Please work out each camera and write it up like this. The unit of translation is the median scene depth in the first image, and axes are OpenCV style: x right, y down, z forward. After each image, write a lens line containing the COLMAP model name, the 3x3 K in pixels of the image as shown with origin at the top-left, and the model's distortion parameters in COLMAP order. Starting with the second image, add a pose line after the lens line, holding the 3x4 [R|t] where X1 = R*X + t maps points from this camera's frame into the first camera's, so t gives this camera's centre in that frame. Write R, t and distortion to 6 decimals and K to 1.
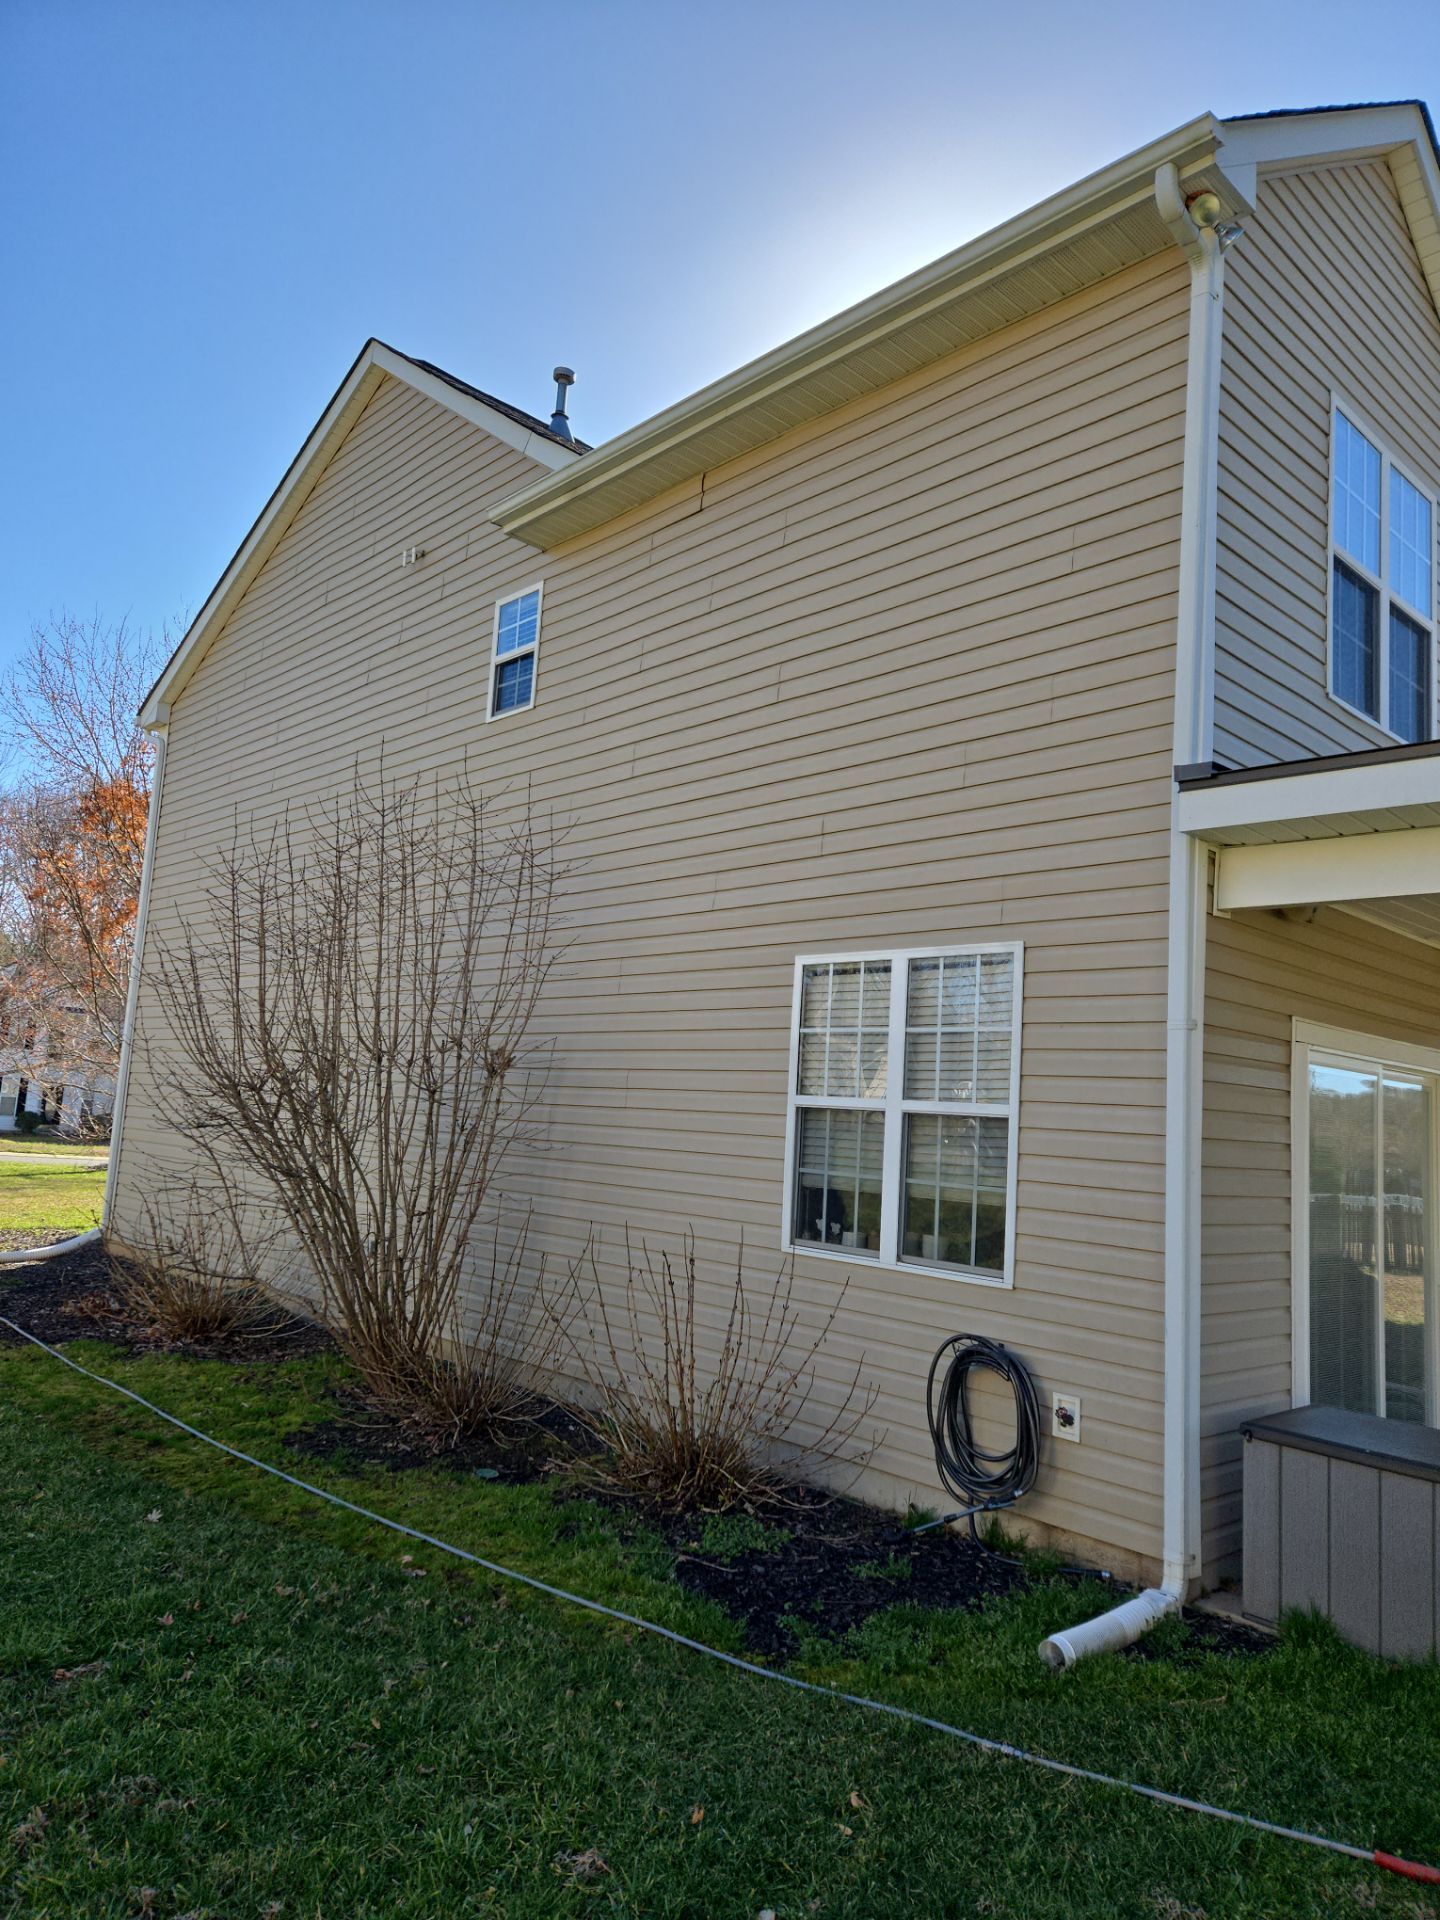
lens RADIAL K [[1273.1, 0, 723.4], [0, 1273.1, 974.9], [0, 0, 1]] dist [0.086031, -0.069780]
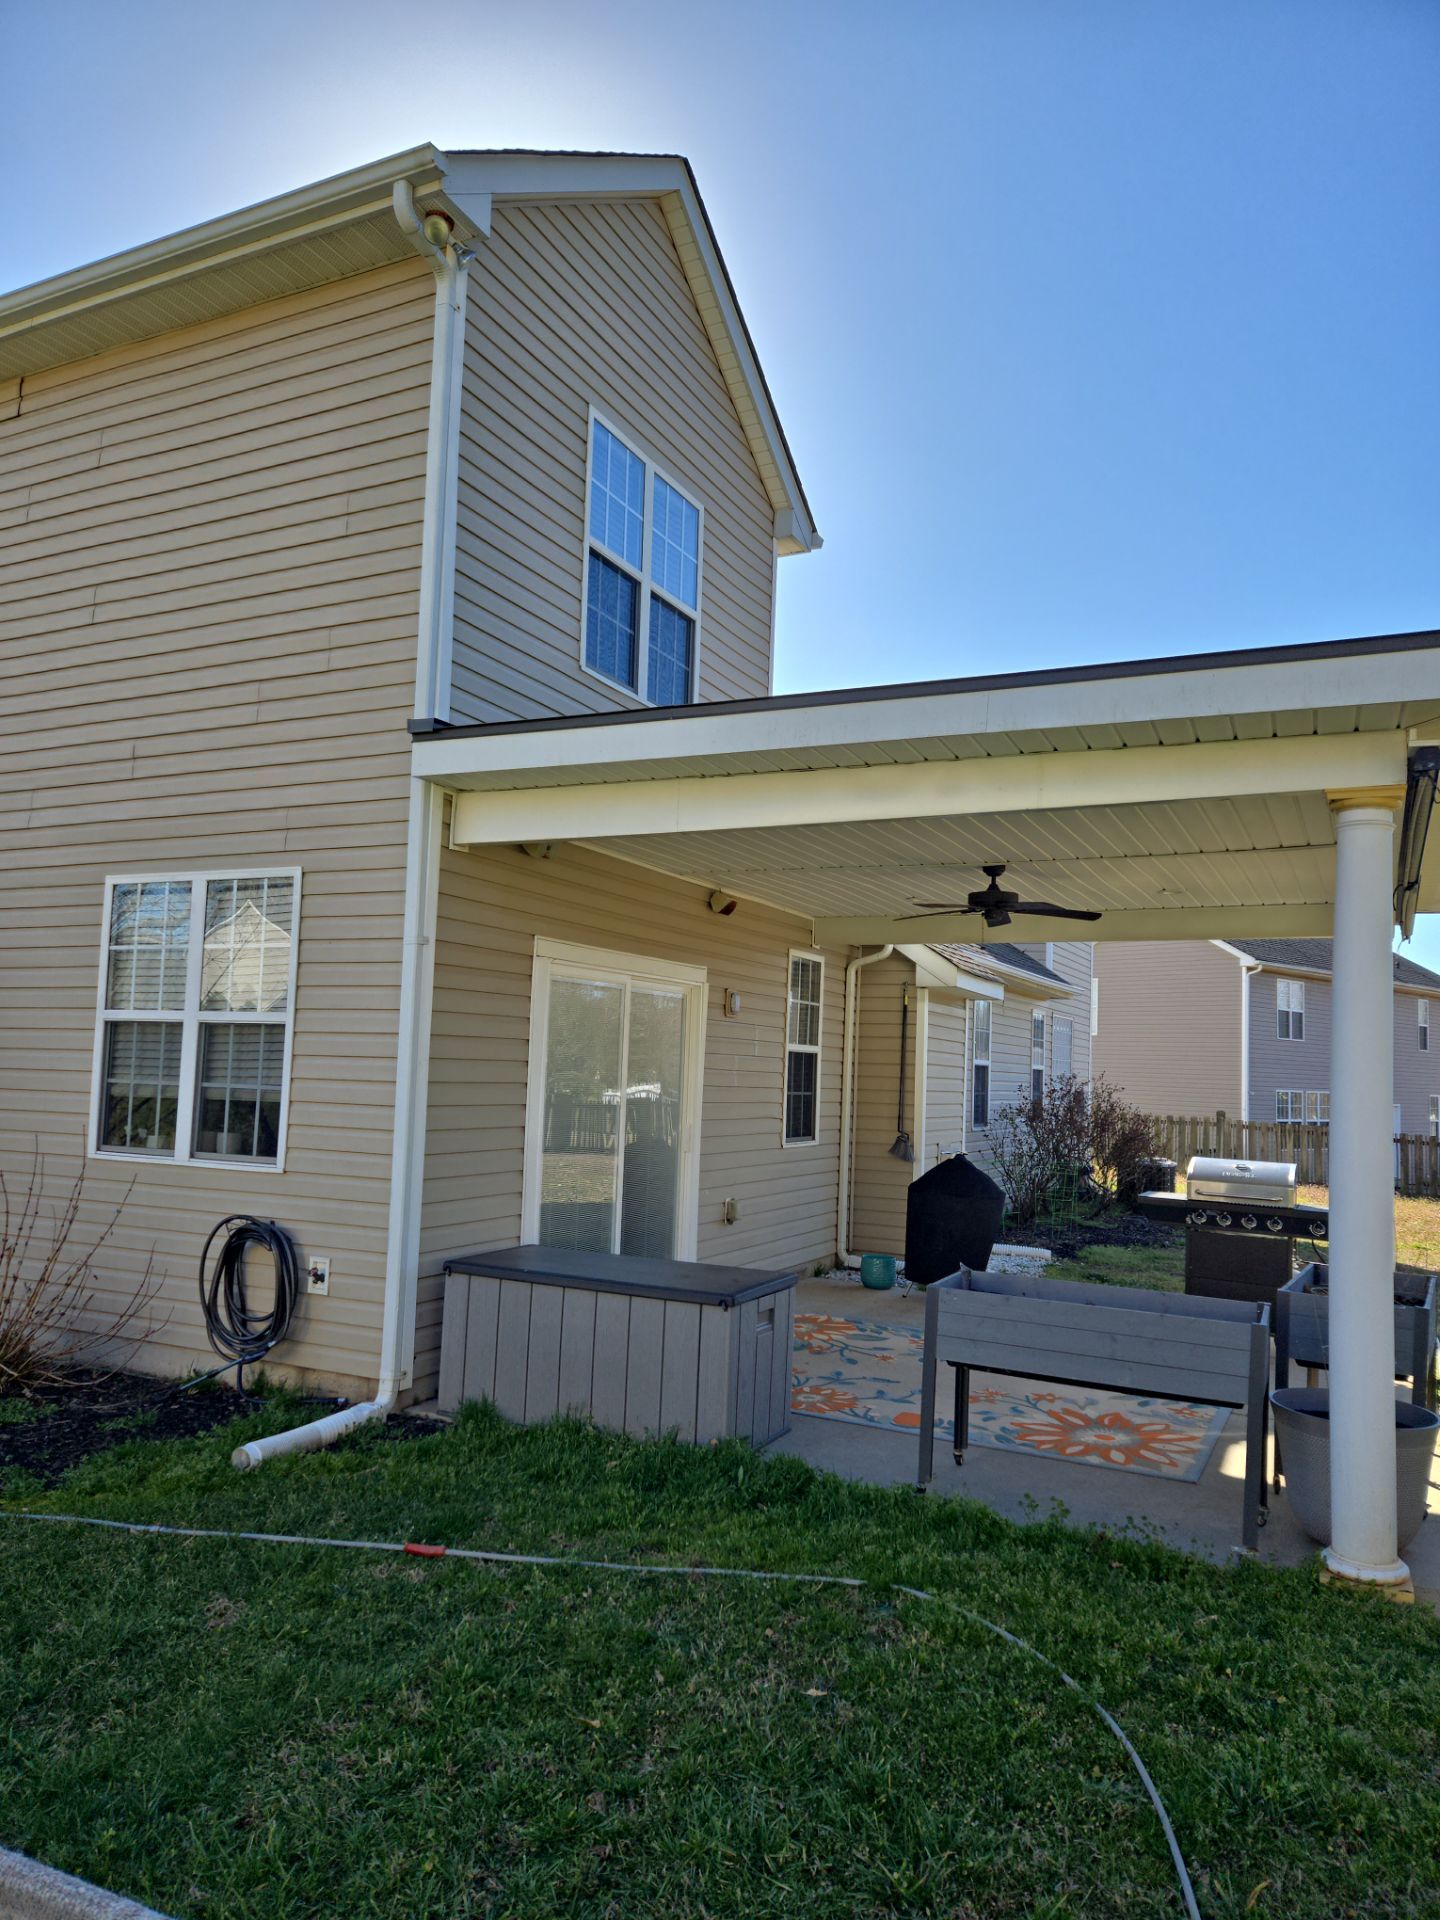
lens RADIAL K [[1301.9, 0, 736.8], [0, 1301.9, 976.8], [0, 0, 1]] dist [0.077615, -0.060973]
pose [[0.943288, -0.010205, 0.331819, 0.220800], [-0.010090, 0.998184, 0.059380, -0.002465], [-0.331823, -0.059361, 0.941472, -0.222560]]
